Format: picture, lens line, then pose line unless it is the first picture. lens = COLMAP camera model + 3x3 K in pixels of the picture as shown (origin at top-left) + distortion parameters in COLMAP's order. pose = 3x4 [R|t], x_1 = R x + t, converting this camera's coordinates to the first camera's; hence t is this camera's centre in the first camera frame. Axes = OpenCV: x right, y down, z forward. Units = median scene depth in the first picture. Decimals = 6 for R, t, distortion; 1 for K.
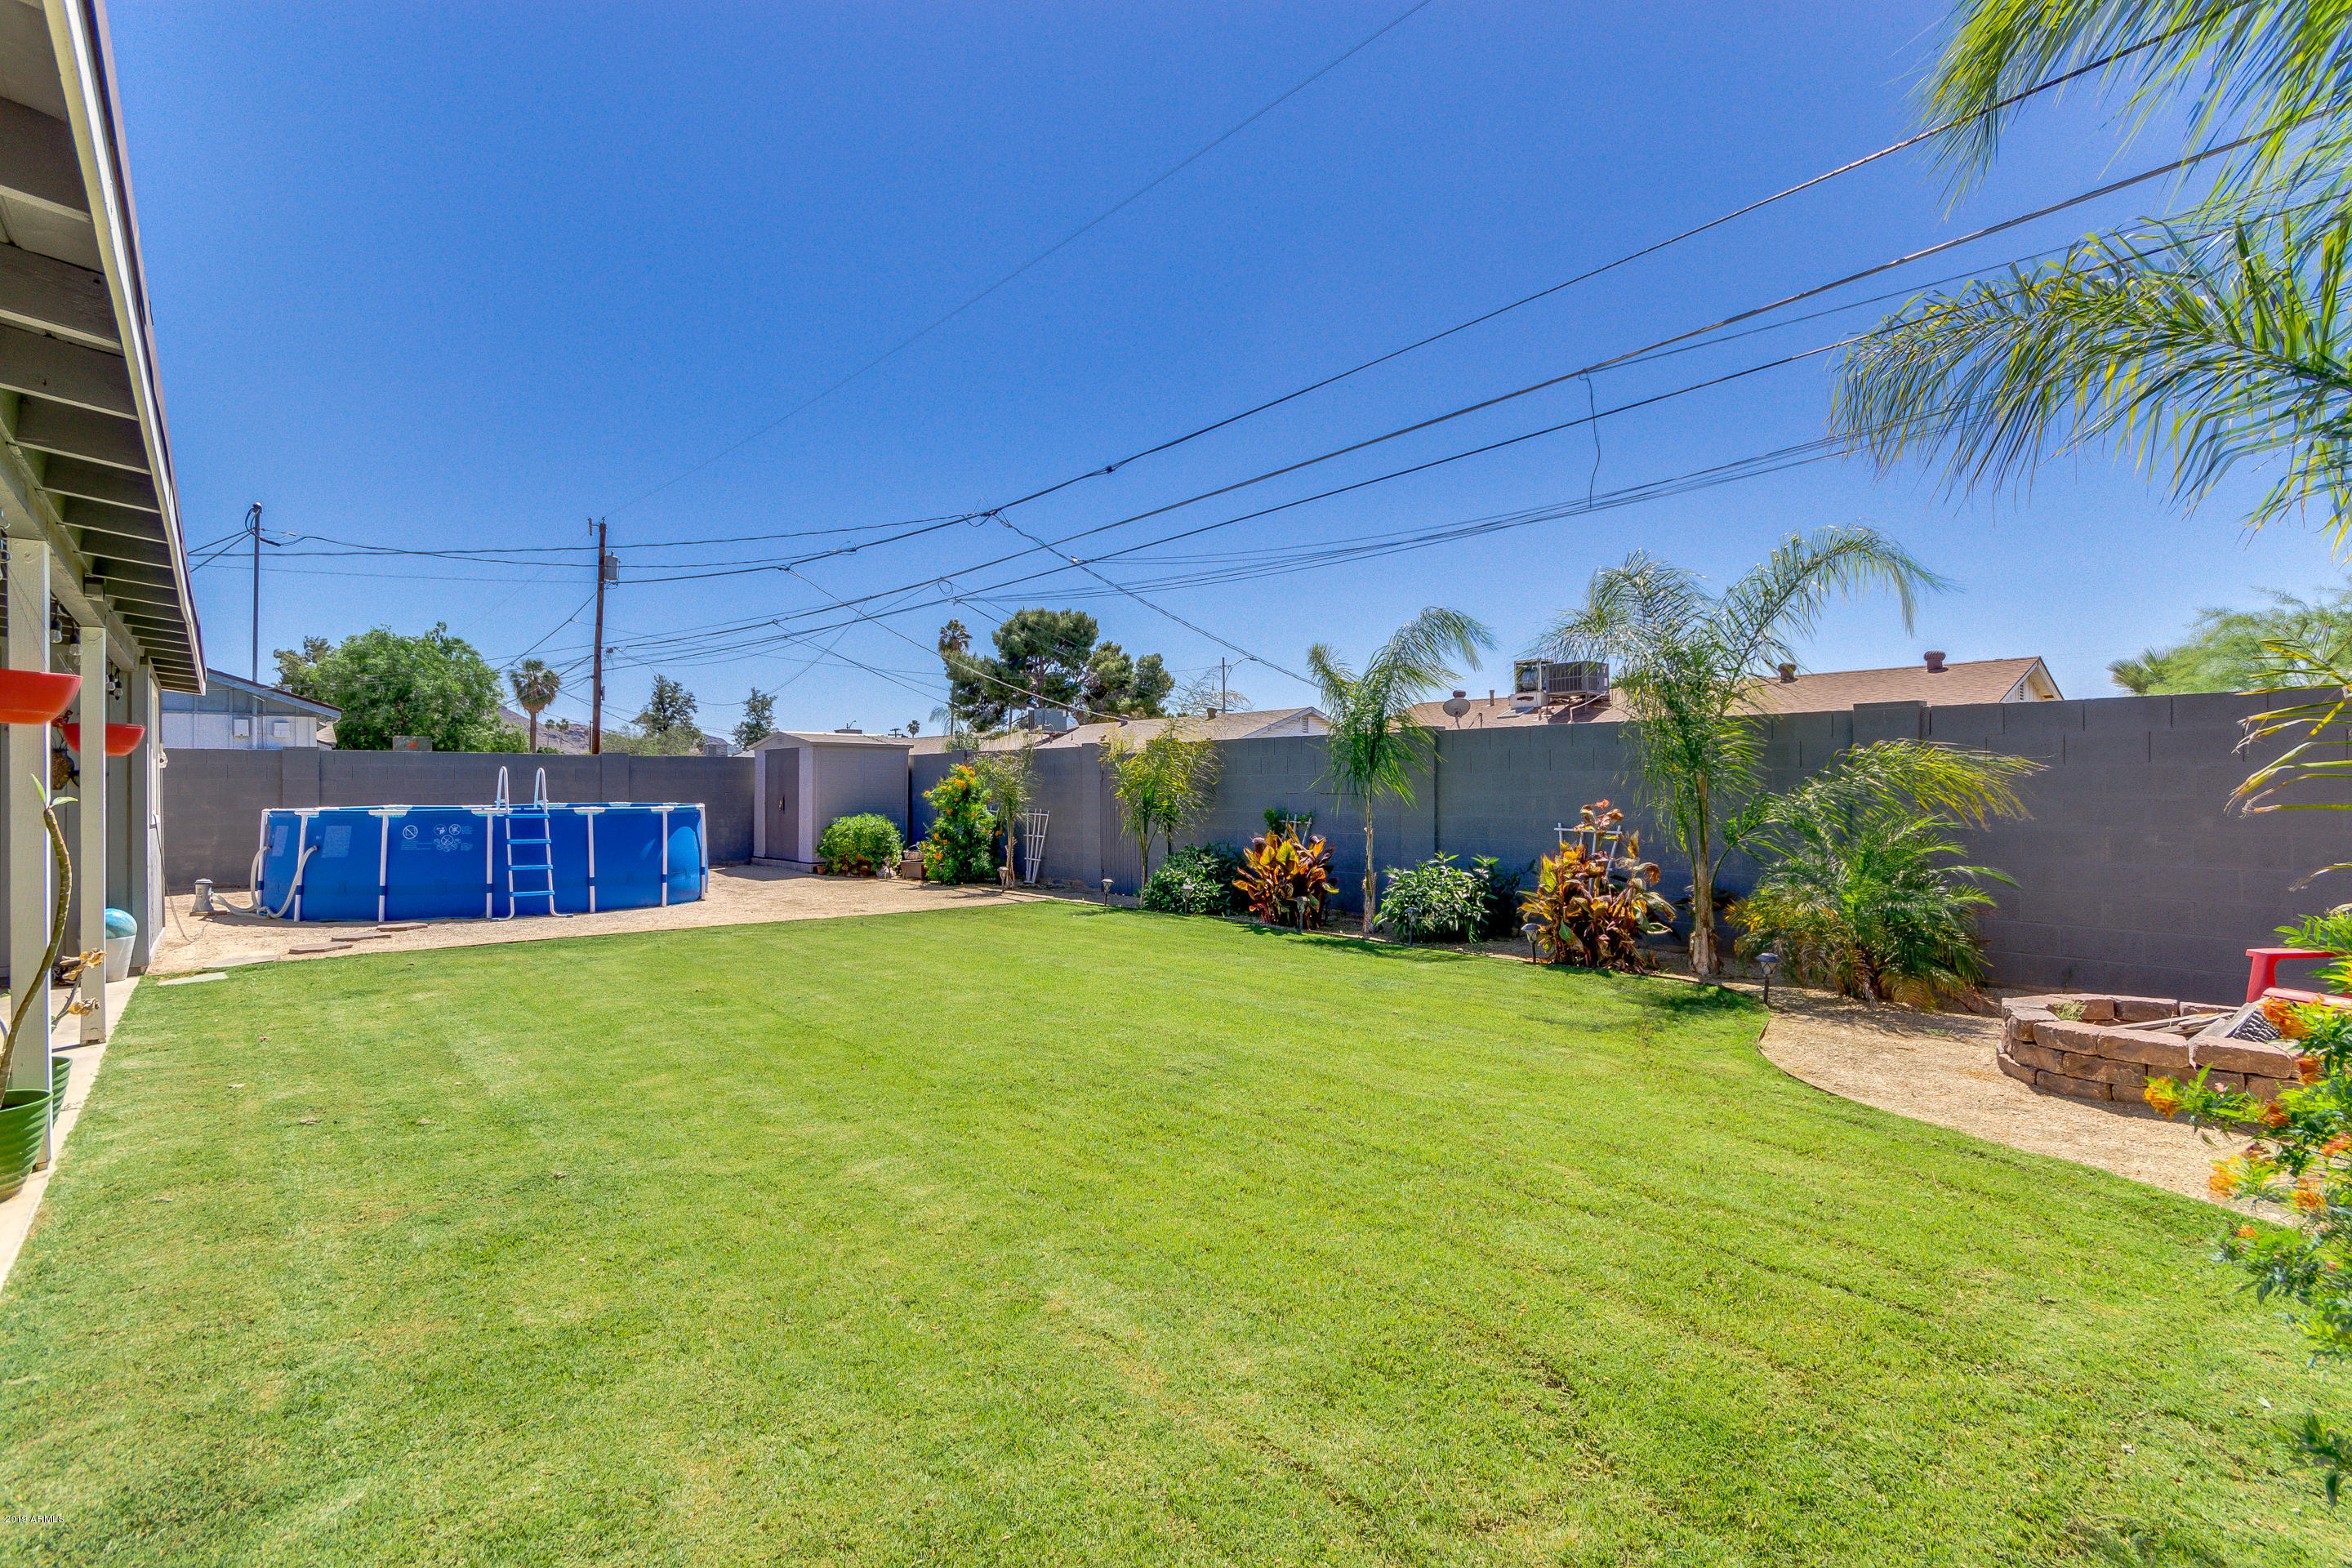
lens RADIAL K [[1063.6, 0, 1176.0], [0, 1063.6, 784.0], [0, 0, 1]] dist [0.000894, 0.000237]
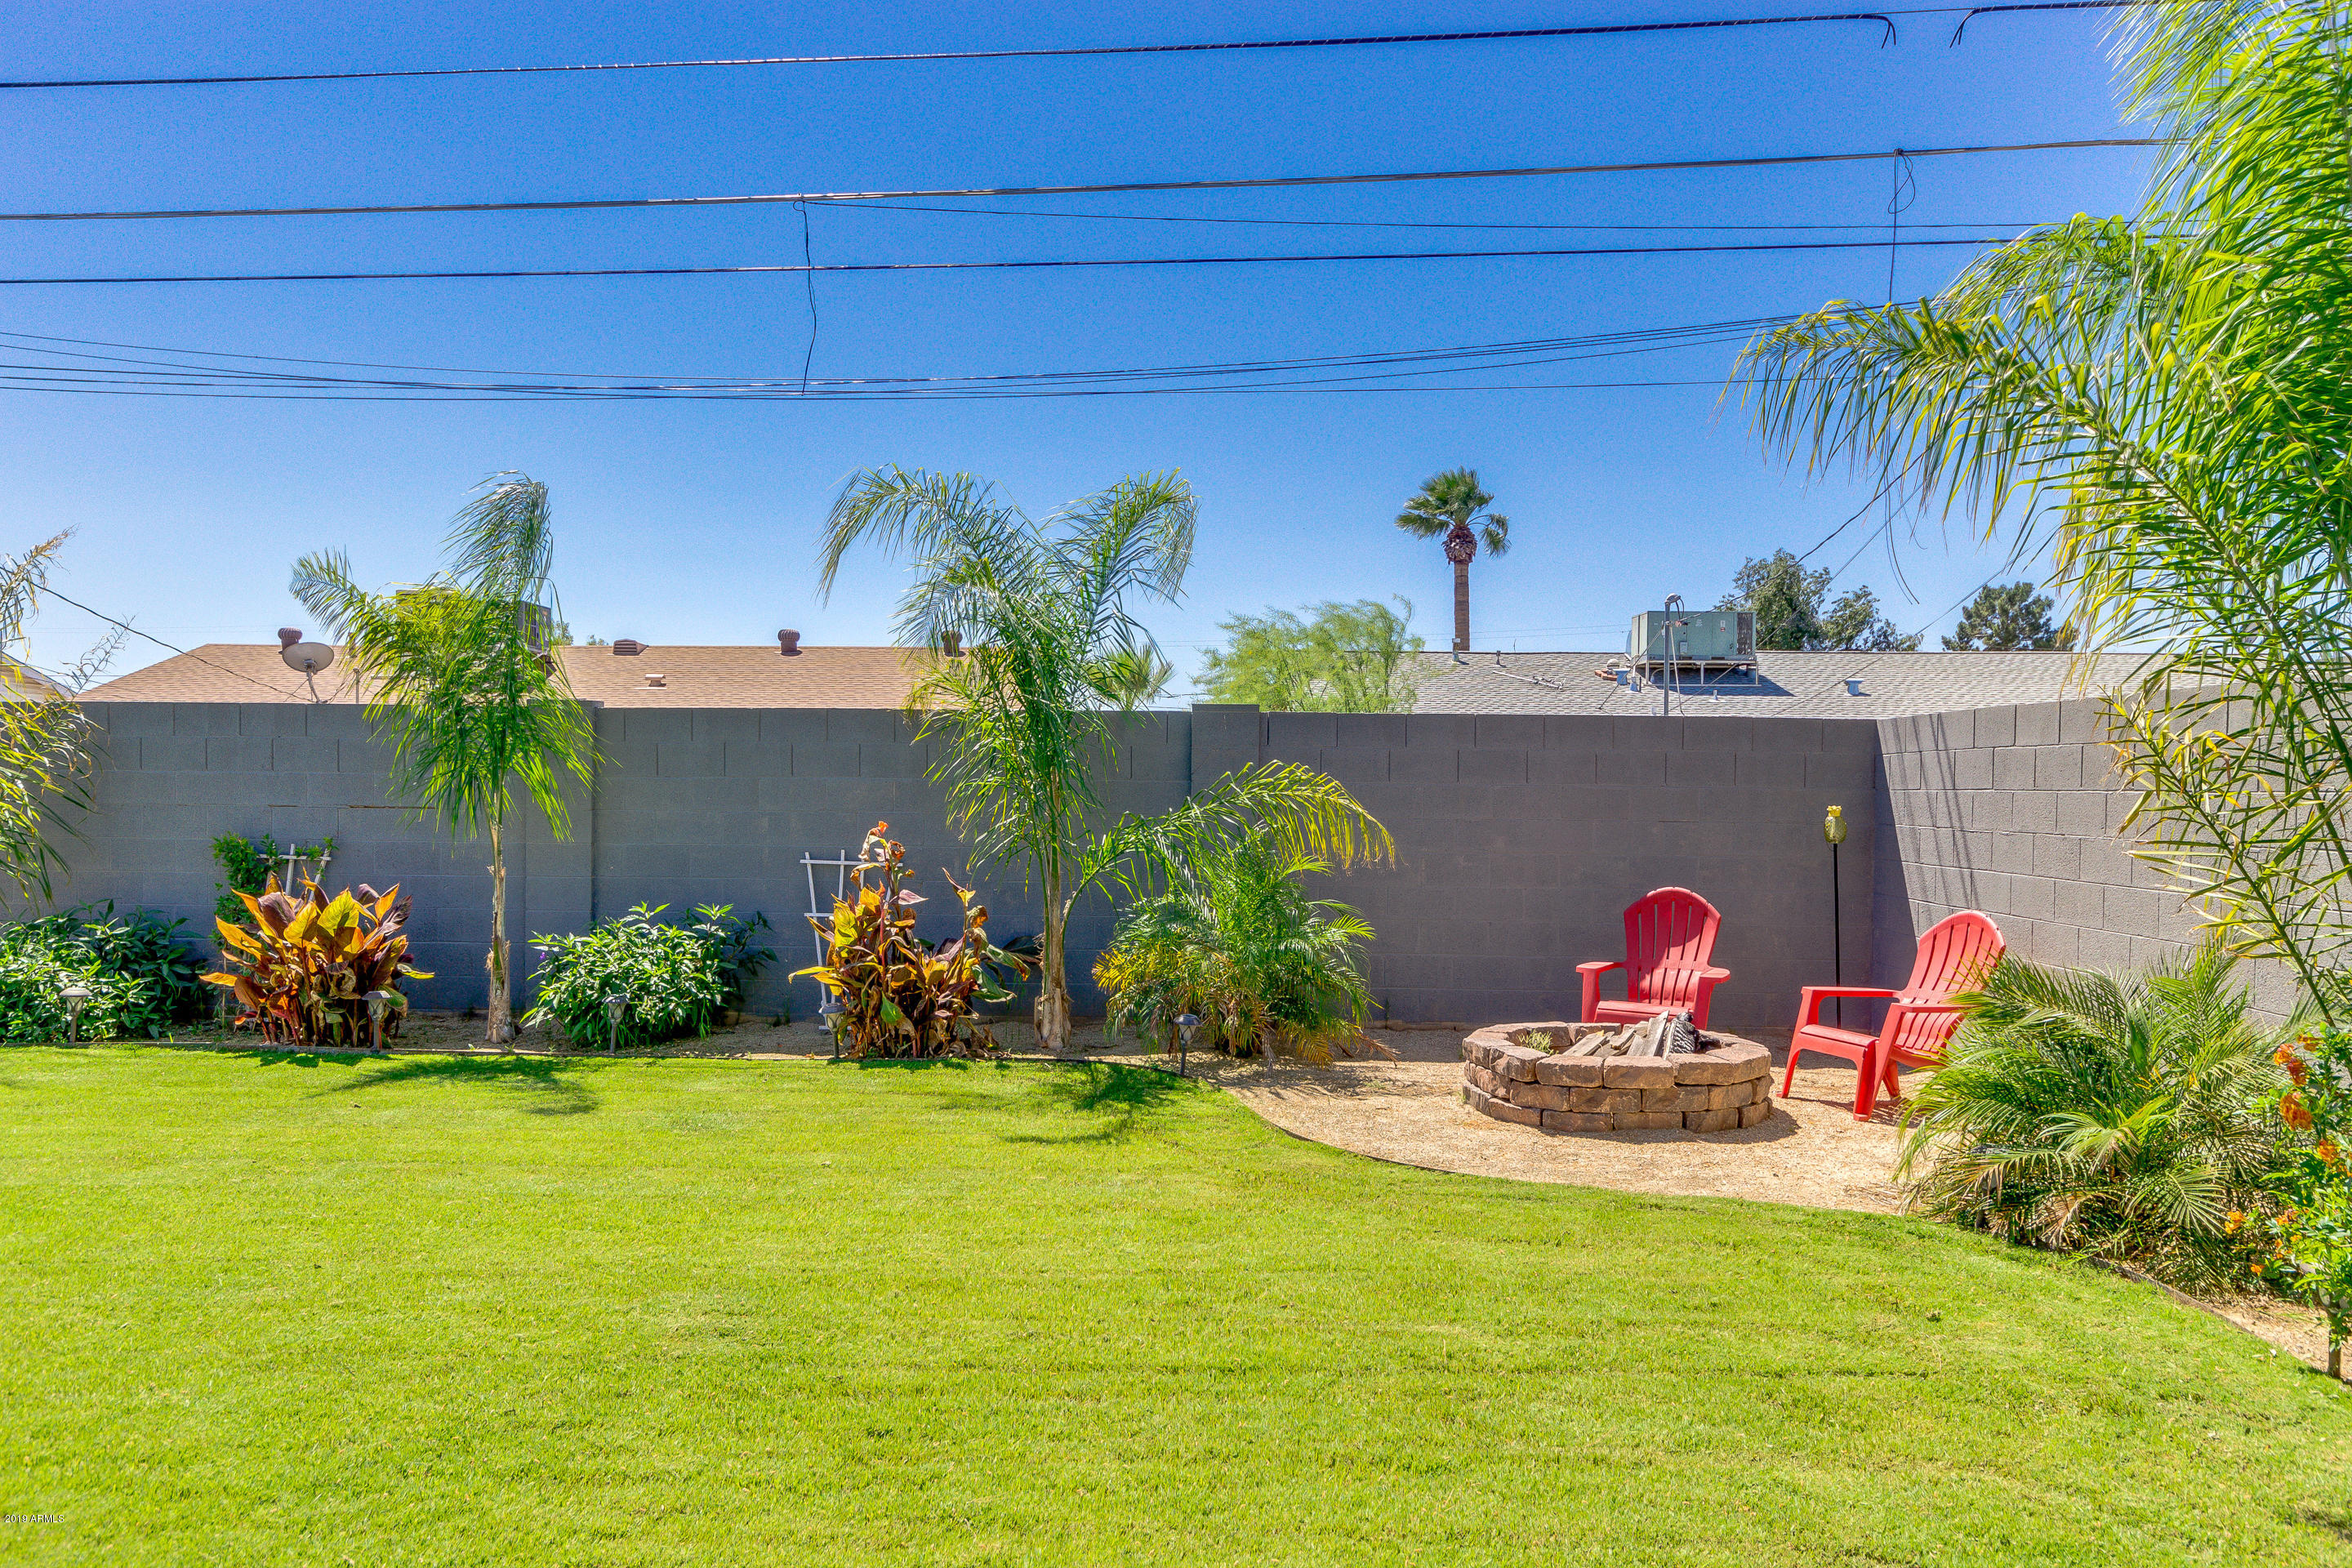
lens RADIAL K [[1553.6, 0, 1183.4], [0, 1553.6, 827.2], [0, 0, 1]] dist [-0.009936, -0.000201]
pose [[0.690761, -0.006849, 0.723051, -0.226124], [-0.011990, 0.999709, 0.020924, -0.003603], [-0.722984, -0.023122, 0.690478, 0.162618]]
